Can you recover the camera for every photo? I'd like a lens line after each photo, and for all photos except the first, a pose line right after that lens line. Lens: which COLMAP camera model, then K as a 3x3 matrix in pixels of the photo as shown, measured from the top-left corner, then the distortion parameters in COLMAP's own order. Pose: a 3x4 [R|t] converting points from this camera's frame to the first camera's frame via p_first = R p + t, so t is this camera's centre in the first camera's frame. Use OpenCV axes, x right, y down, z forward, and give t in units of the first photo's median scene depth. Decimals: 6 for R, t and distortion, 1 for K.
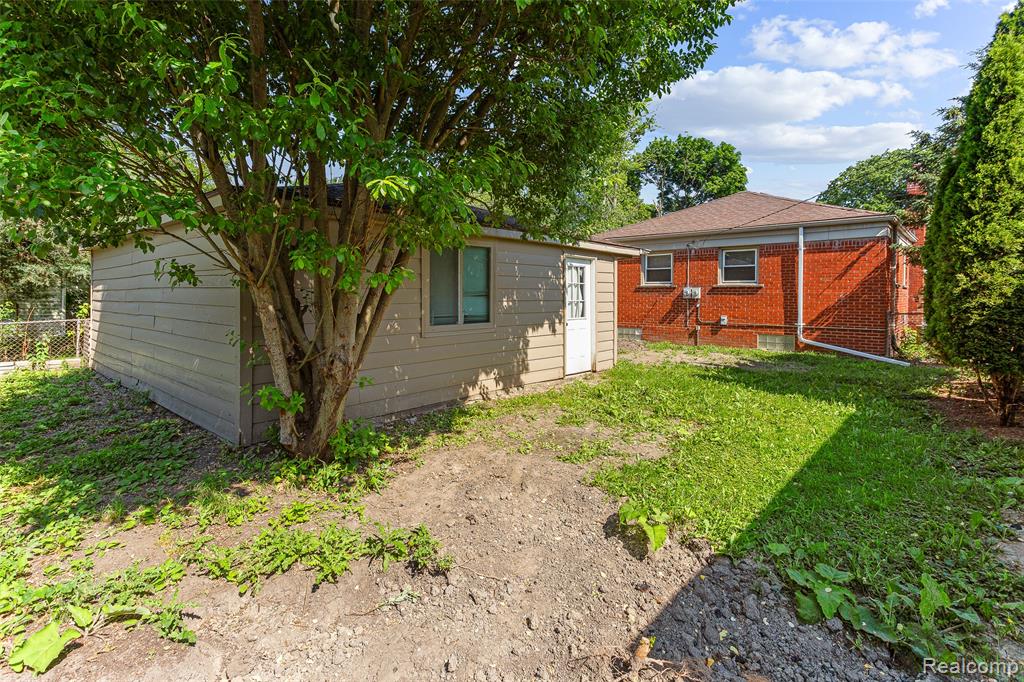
lens RADIAL K [[485.7, 0, 513.4], [0, 485.7, 295.6], [0, 0, 1]] dist [0.020749, 0.002453]
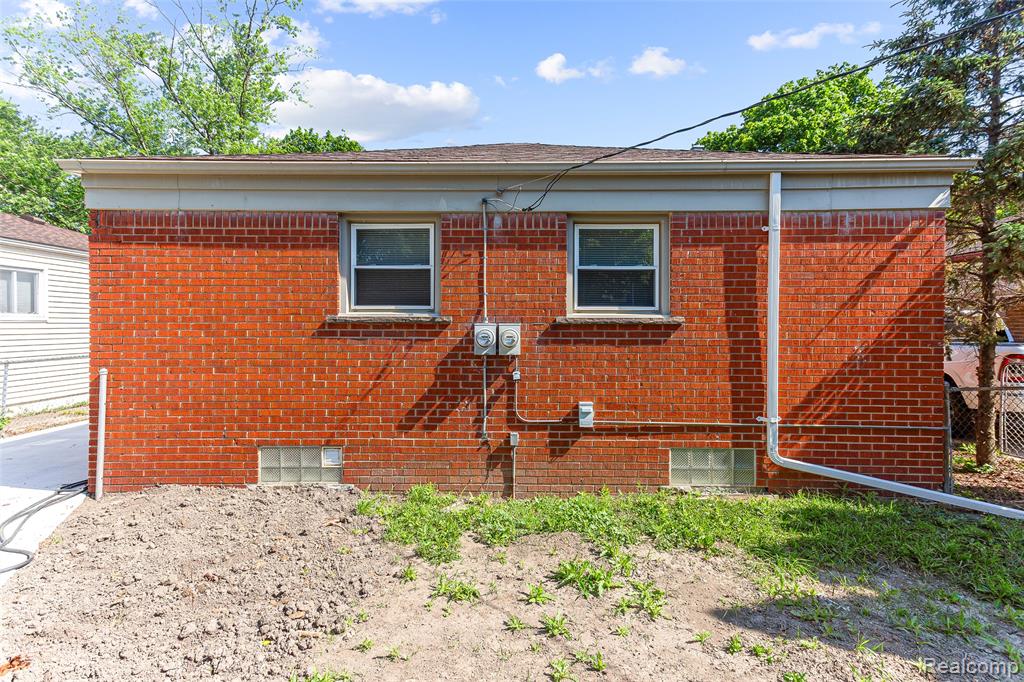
lens RADIAL K [[485.7, 0, 511.0], [0, 485.7, 332.9], [0, 0, 1]] dist [0.020749, 0.002453]
pose [[0.757735, -0.007715, 0.652517, 0.158049], [0.000034, 0.999931, 0.011783, -0.014947], [-0.652563, -0.008906, 0.757682, 0.782522]]
